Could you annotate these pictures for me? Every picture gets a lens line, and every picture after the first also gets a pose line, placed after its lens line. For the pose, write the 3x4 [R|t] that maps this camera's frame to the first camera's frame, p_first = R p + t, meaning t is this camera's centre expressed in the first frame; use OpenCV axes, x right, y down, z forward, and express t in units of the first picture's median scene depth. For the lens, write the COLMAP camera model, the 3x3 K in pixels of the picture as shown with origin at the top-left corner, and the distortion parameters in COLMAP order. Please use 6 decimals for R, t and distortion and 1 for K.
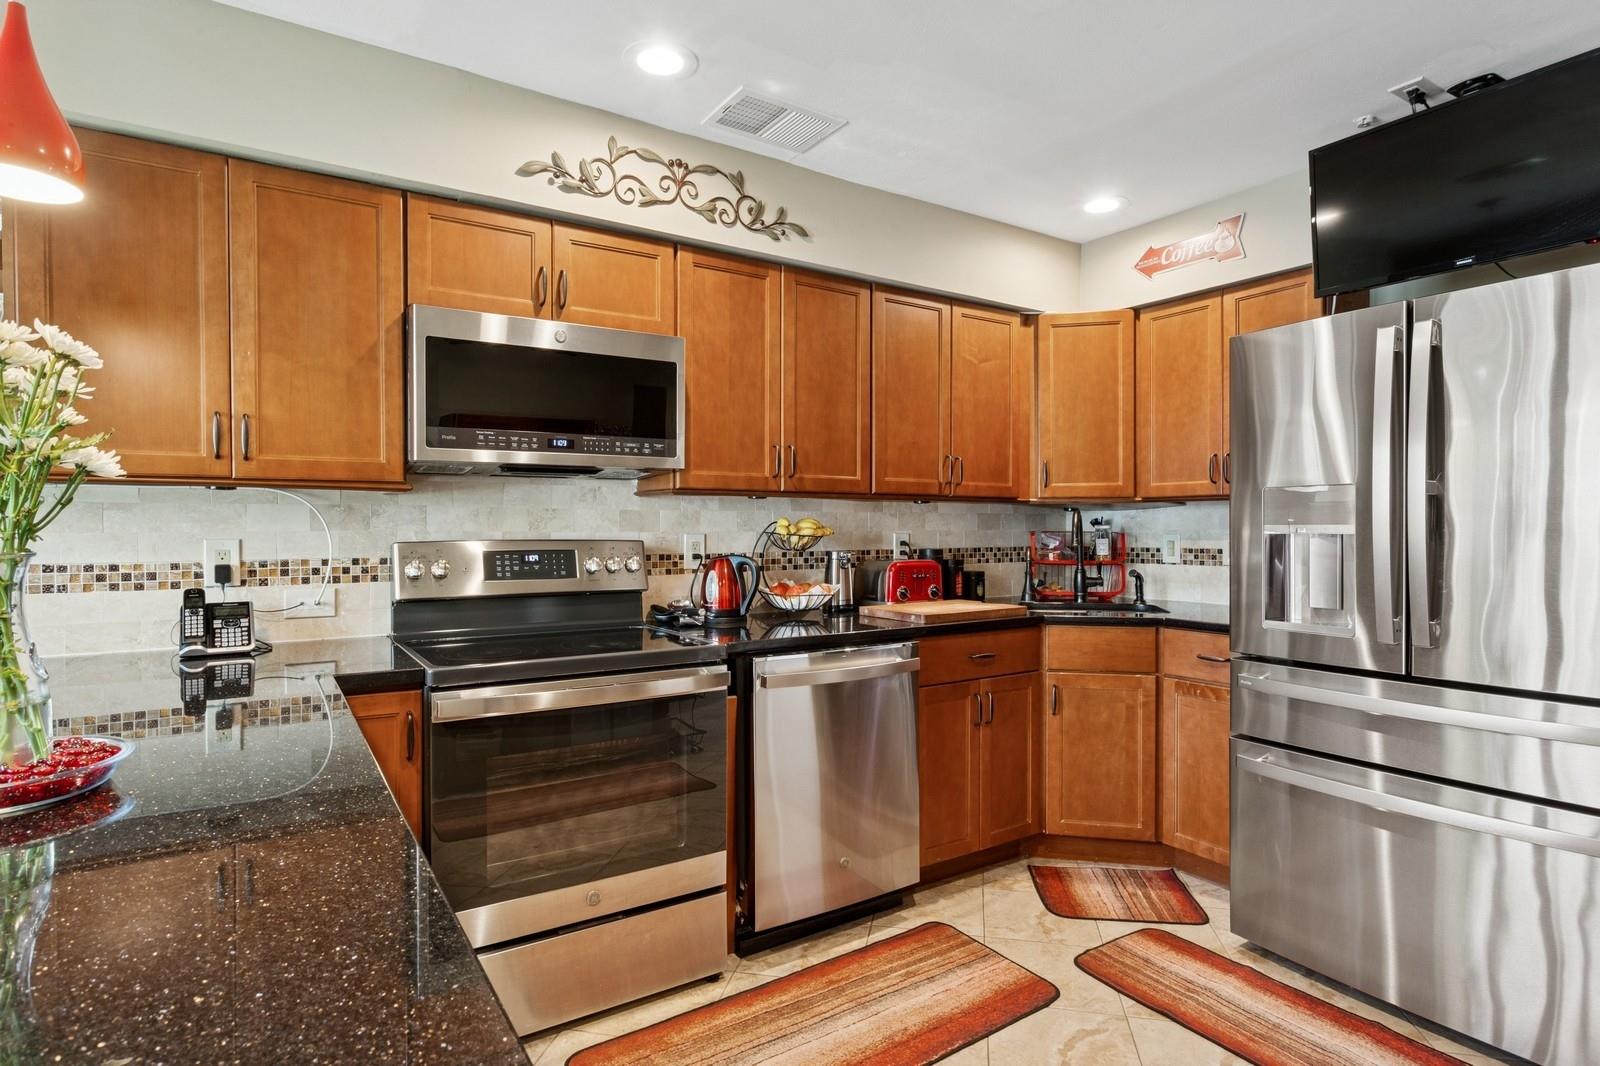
lens RADIAL K [[829.7, 0, 800.0], [0, 829.7, 533.0], [0, 0, 1]] dist [-0.012080, 0.008682]
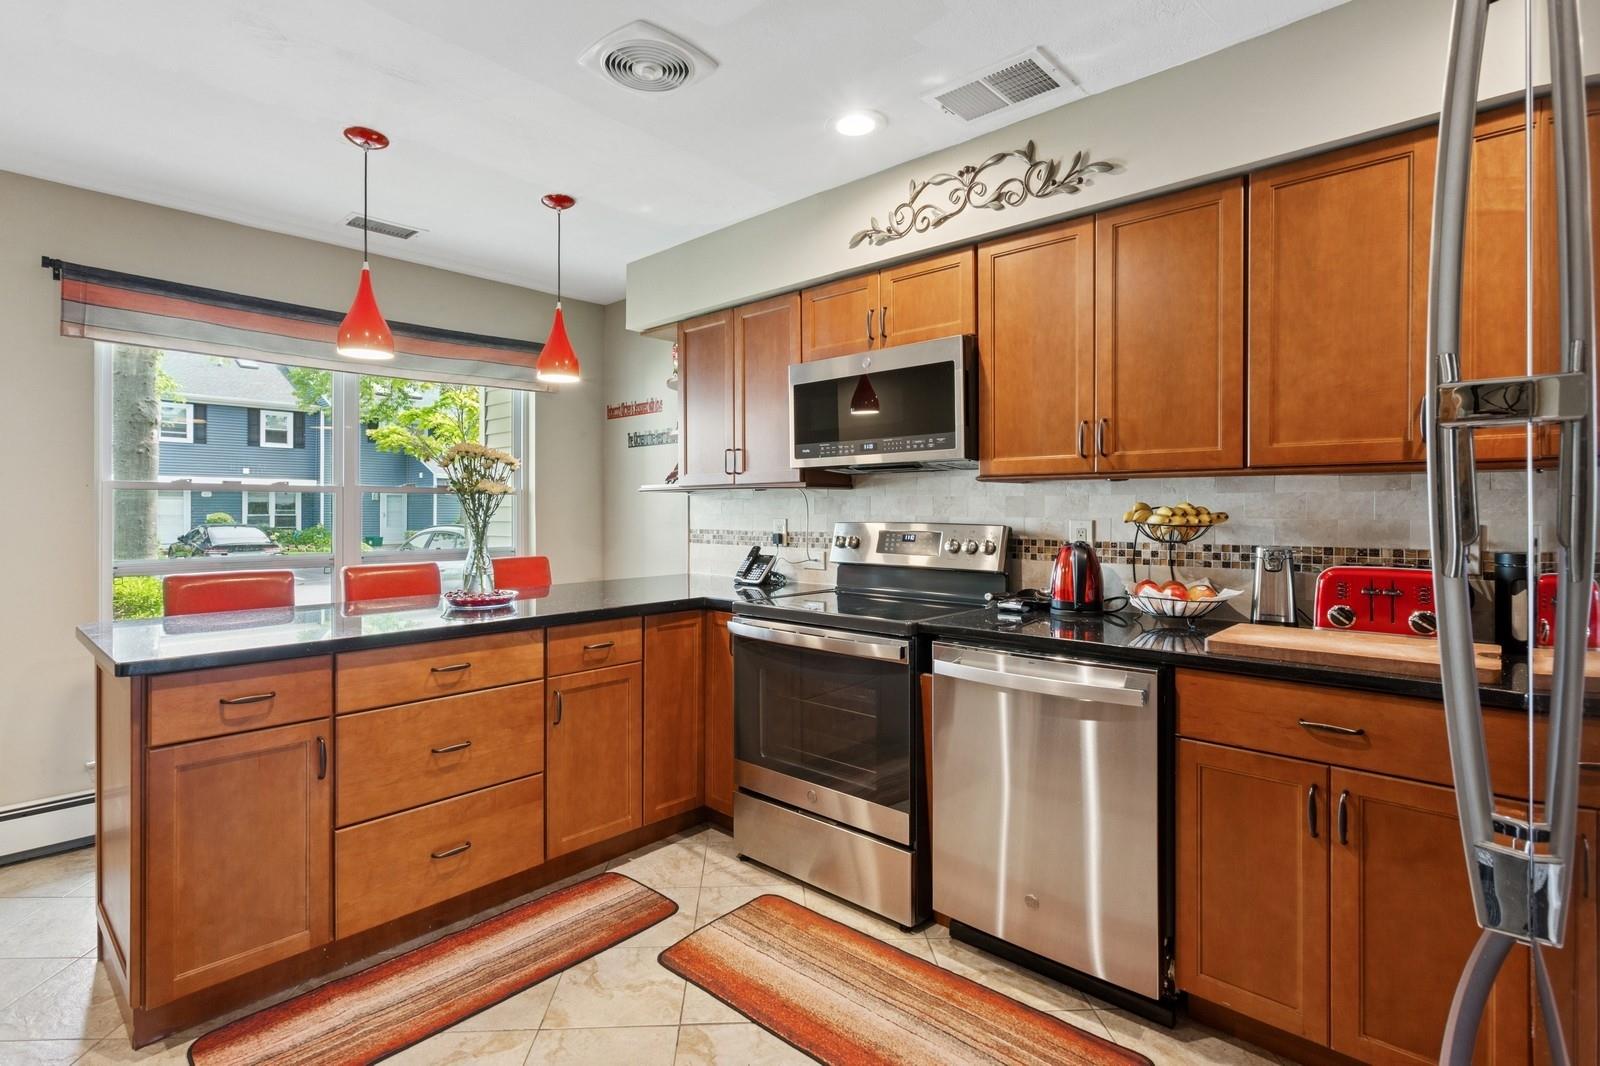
lens RADIAL K [[779.6, 0, 784.0], [0, 779.6, 507.5], [0, 0, 1]] dist [0.001987, 0.001067]
pose [[0.245509, -0.001129, -0.969394, 0.713306], [-0.006990, 0.999971, -0.002935, -0.008989], [0.969369, 0.007497, 0.245494, 0.495180]]
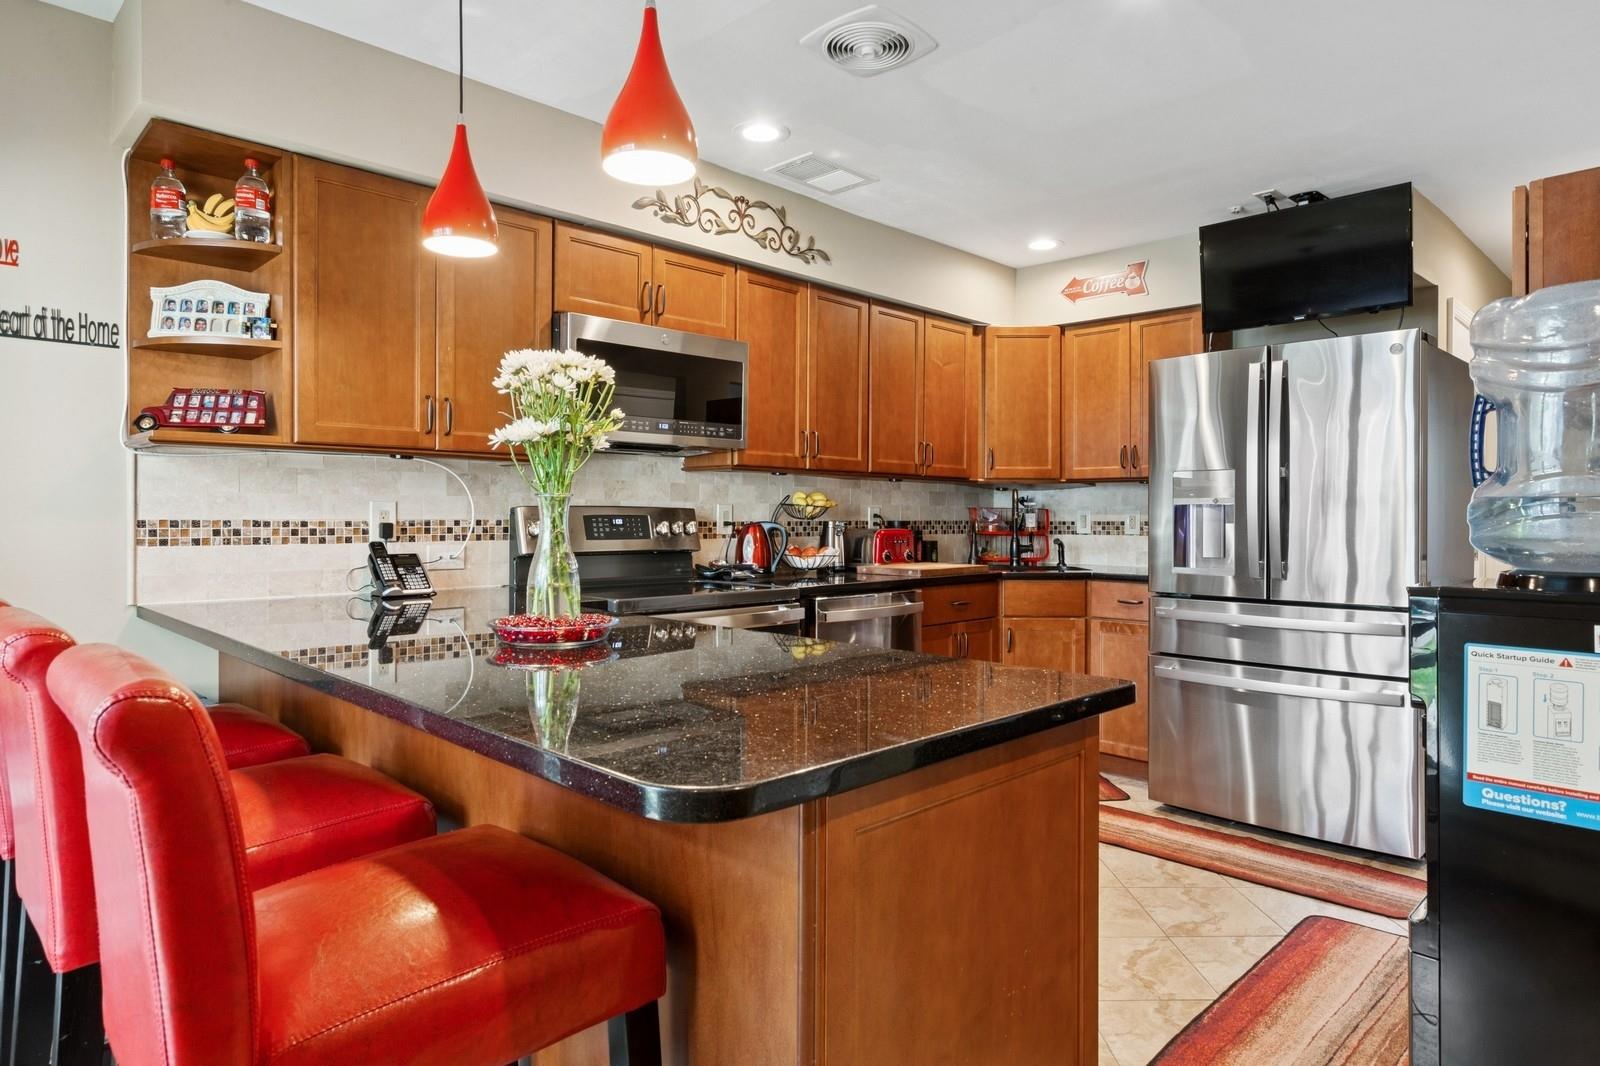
lens RADIAL K [[934.5, 0, 813.2], [0, 934.5, 516.1], [0, 0, 1]] dist [-0.002240, -0.000135]
pose [[0.976416, 0.005090, 0.215839, -0.316933], [-0.003621, 0.999967, -0.007204, 0.029050], [-0.215868, 0.006252, 0.976402, -0.344599]]
